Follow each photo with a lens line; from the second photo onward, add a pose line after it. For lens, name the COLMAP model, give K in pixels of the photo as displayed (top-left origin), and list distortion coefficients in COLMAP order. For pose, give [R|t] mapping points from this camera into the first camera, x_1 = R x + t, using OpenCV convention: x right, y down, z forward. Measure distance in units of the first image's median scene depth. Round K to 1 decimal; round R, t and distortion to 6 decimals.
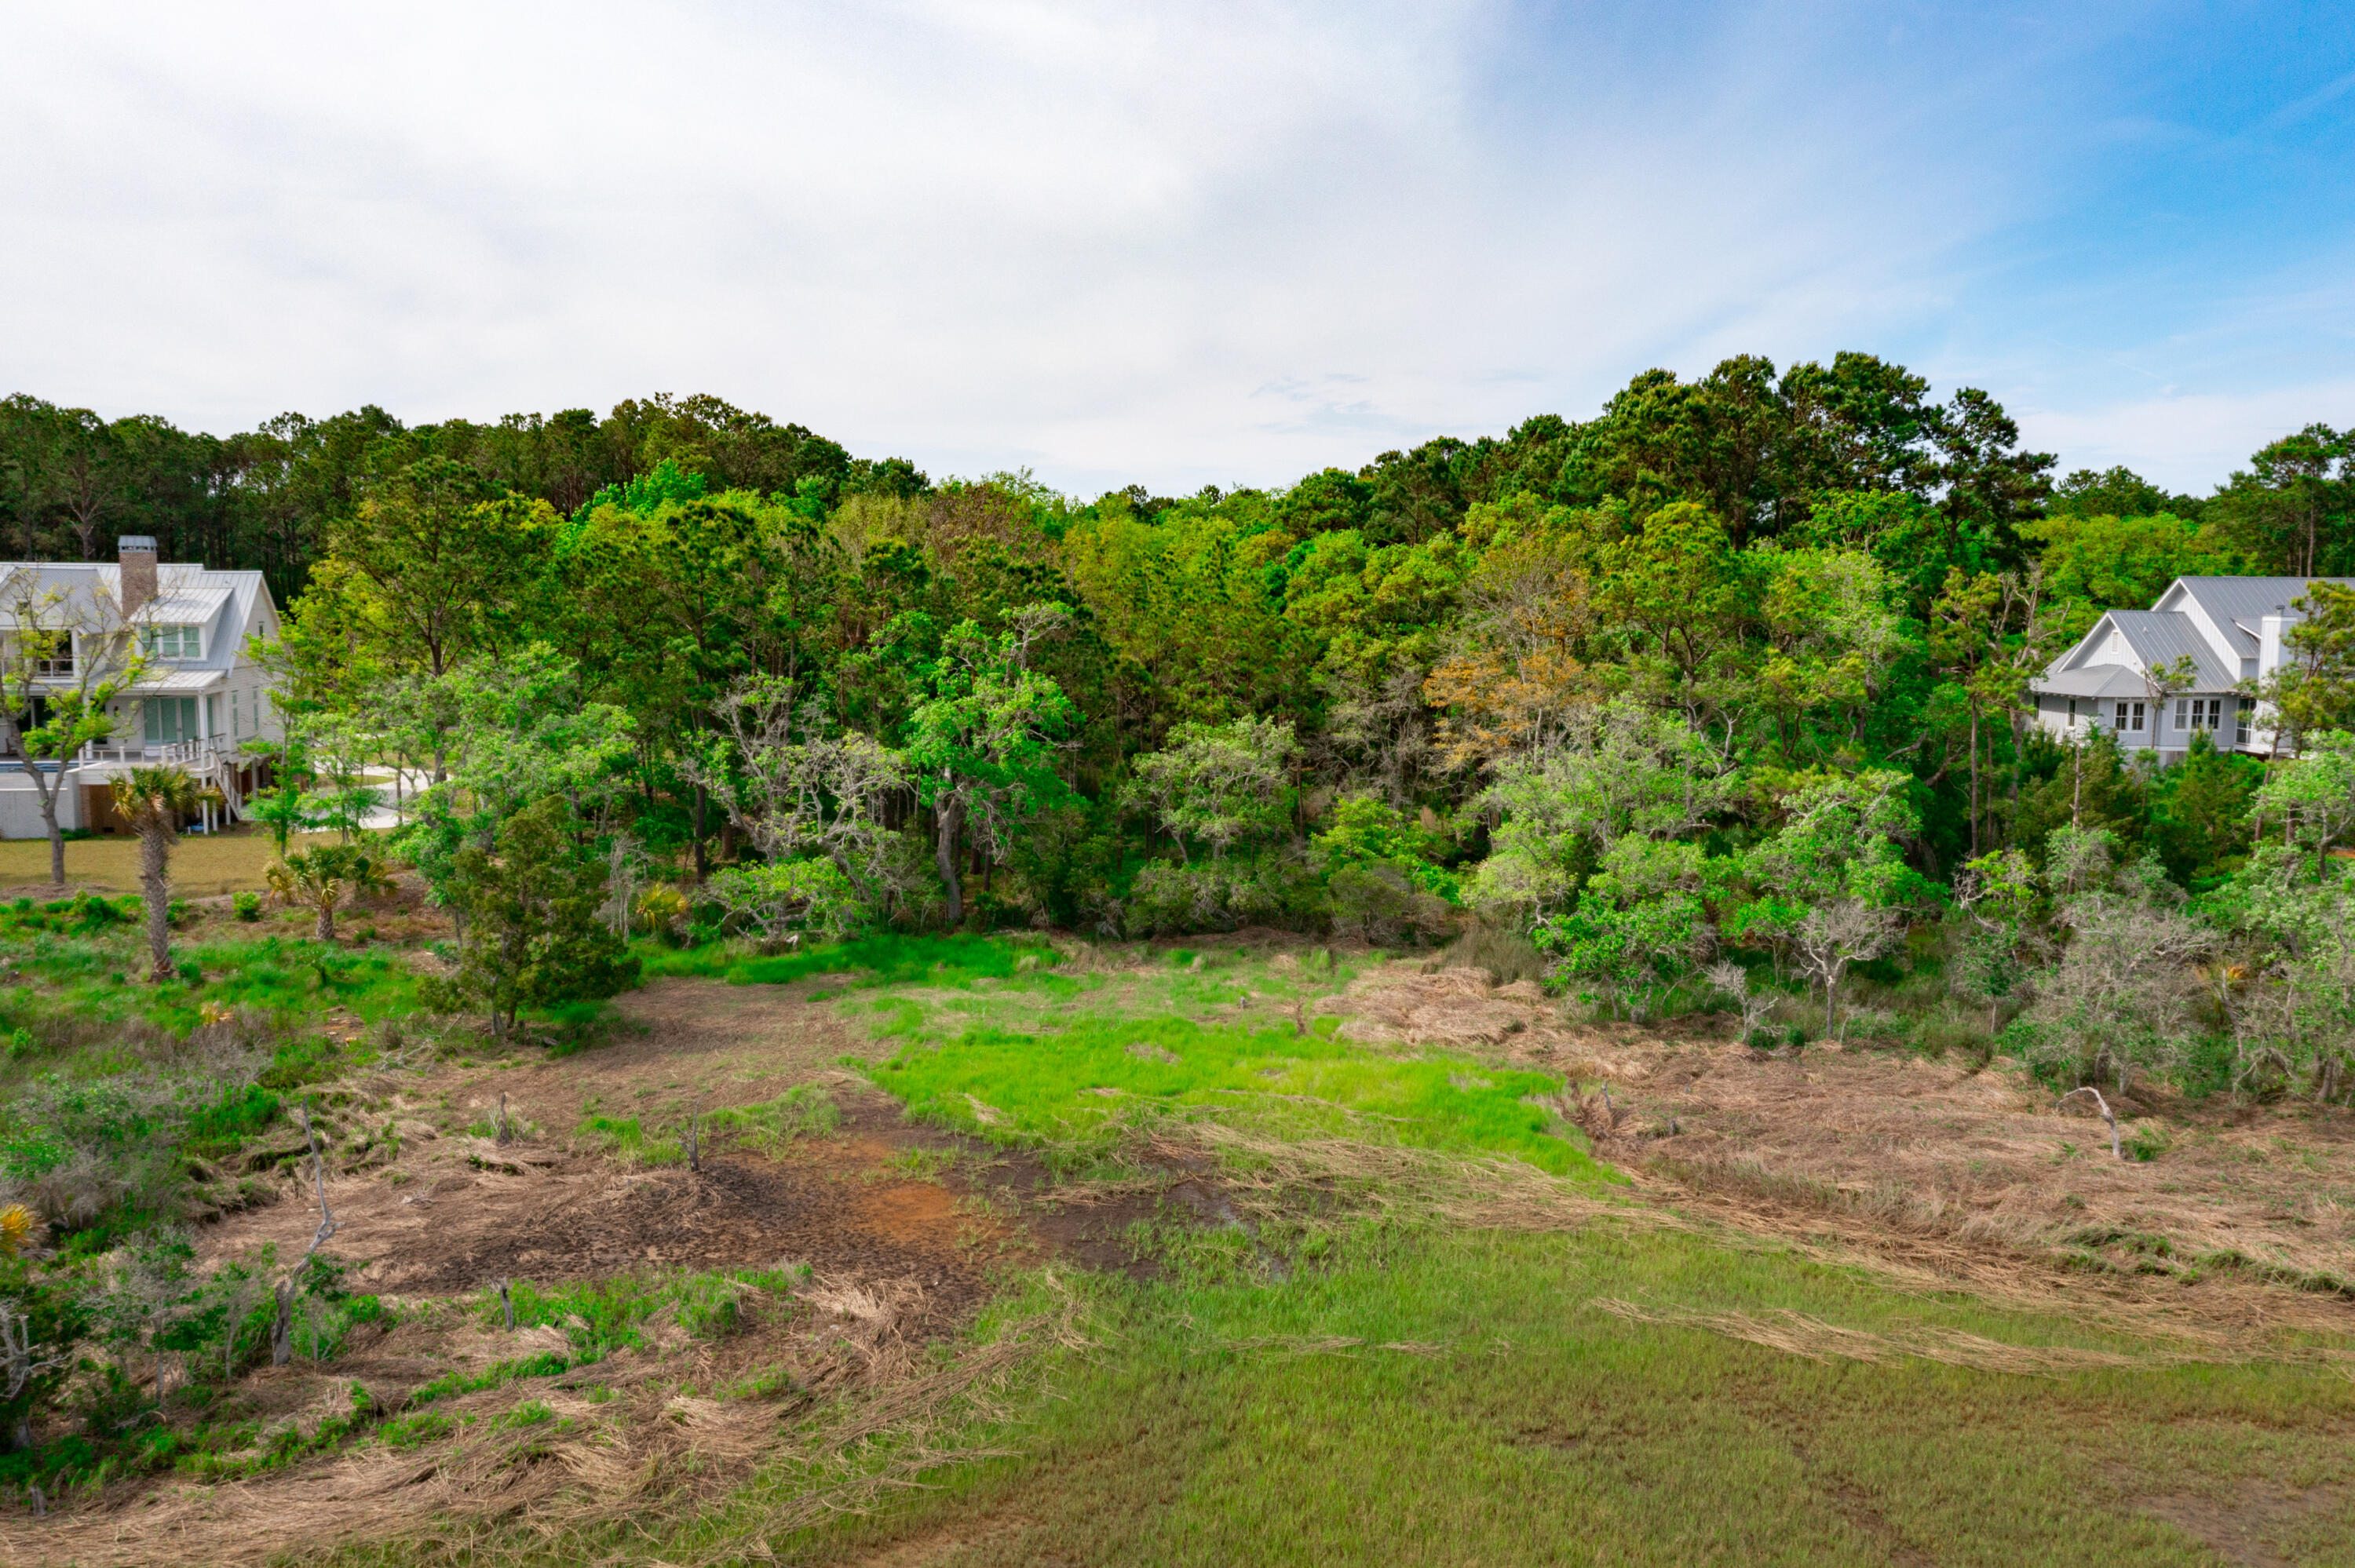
lens RADIAL K [[2065.3, 0, 1164.1], [0, 2065.3, 793.5], [0, 0, 1]] dist [-0.001072, 0.016104]
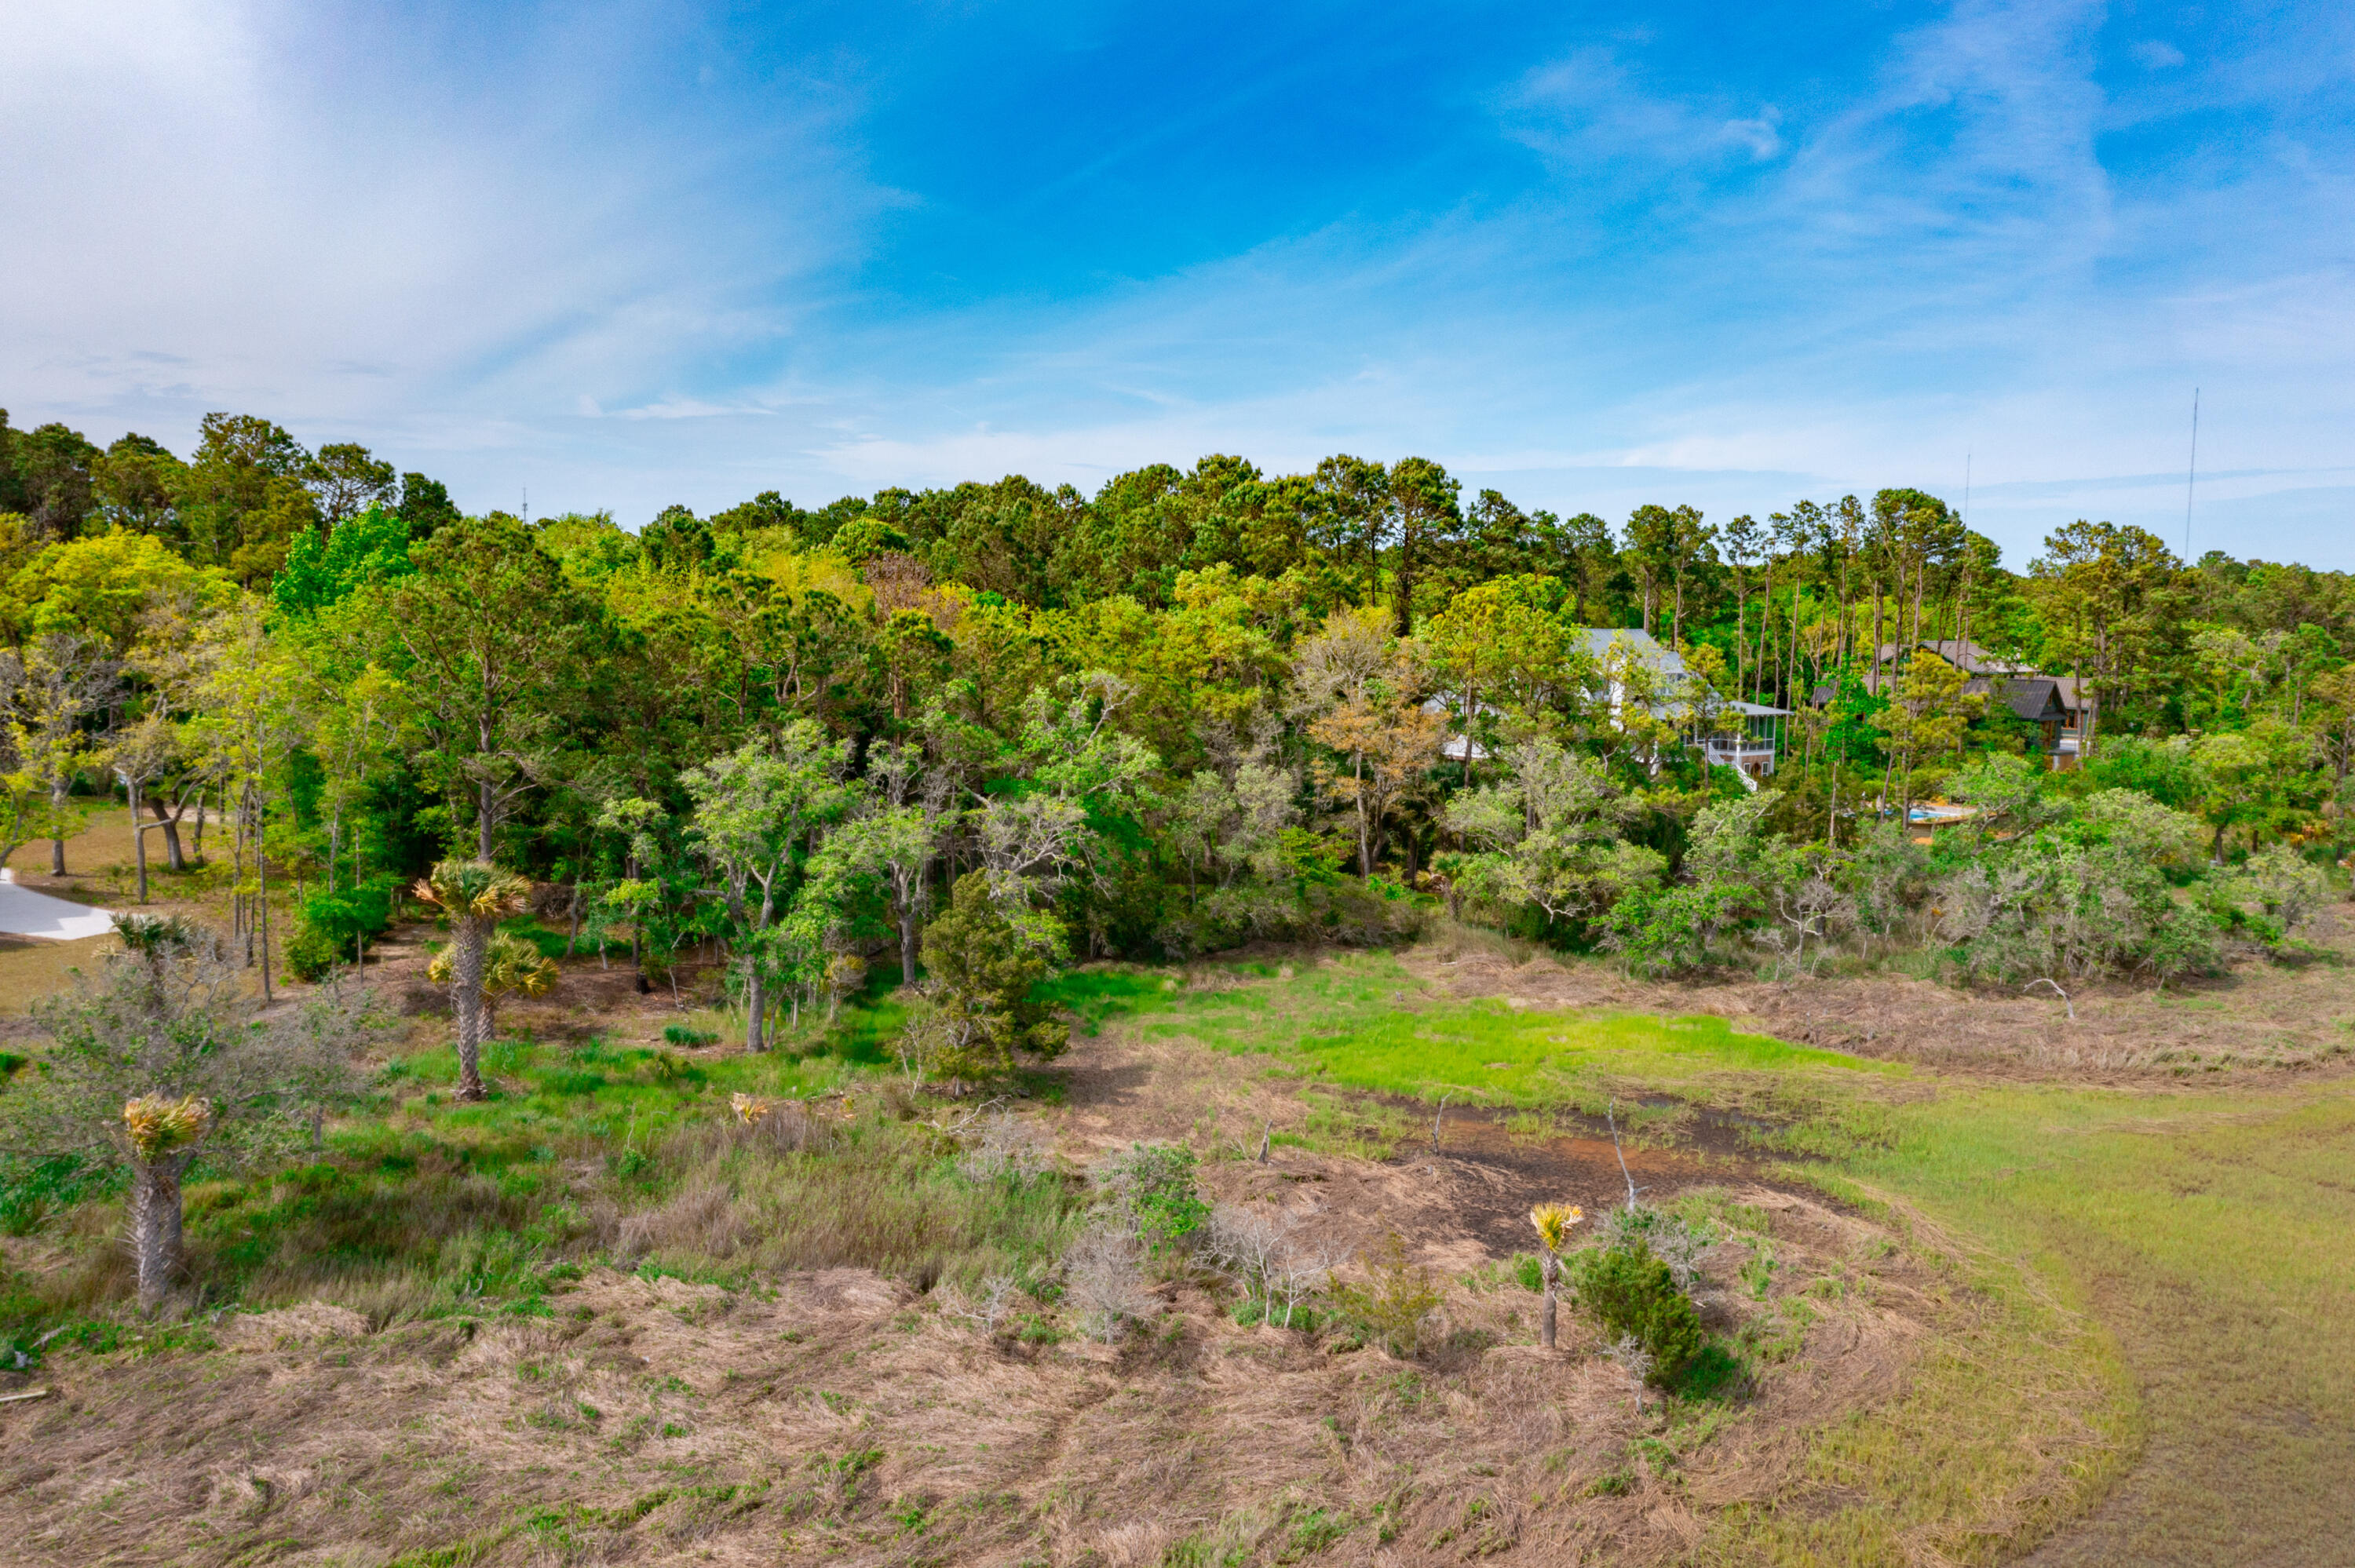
lens RADIAL K [[2065.3, 0, 1176.2], [0, 2065.3, 772.7], [0, 0, 1]] dist [-0.001072, 0.016104]
pose [[0.801512, -0.045405, 0.596252, -0.535355], [0.048909, 0.998750, 0.010308, -0.035311], [-0.595975, 0.020900, 0.802731, 0.056781]]
